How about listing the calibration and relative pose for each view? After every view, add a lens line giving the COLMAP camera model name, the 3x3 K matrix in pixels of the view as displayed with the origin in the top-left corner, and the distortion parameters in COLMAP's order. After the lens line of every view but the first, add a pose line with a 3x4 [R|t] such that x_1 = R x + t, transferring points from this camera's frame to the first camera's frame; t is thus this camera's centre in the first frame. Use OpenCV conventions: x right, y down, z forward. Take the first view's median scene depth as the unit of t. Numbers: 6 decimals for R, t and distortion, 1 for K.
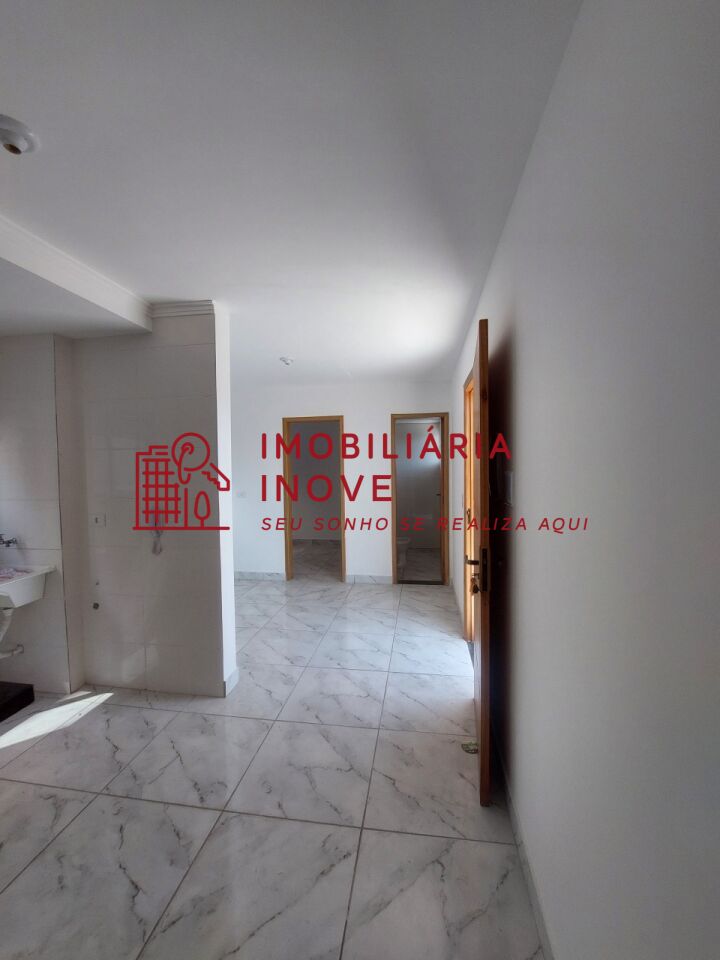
lens RADIAL K [[385.2, 0, 367.7], [0, 385.2, 480.2], [0, 0, 1]] dist [-0.021590, 0.001702]
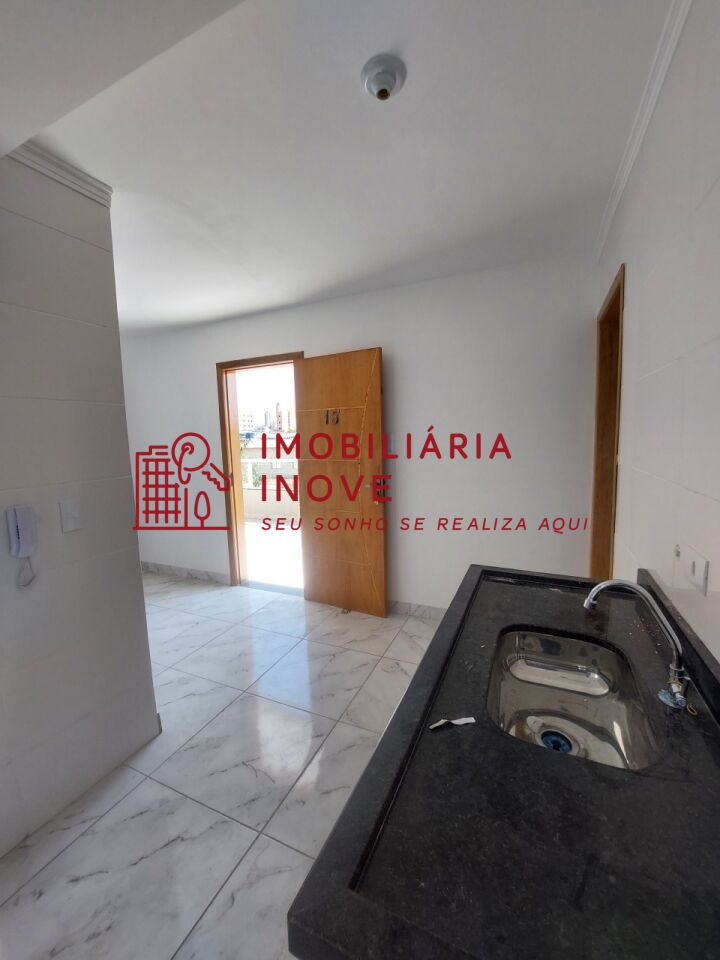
lens RADIAL K [[385.2, 0, 358.3], [0, 385.2, 480.2], [0, 0, 1]] dist [-0.021590, 0.001702]
pose [[0.289281, -0.109854, 0.950920, -0.935734], [0.067431, 0.993264, 0.094233, 0.016174], [-0.954866, 0.036862, 0.294740, 0.373260]]
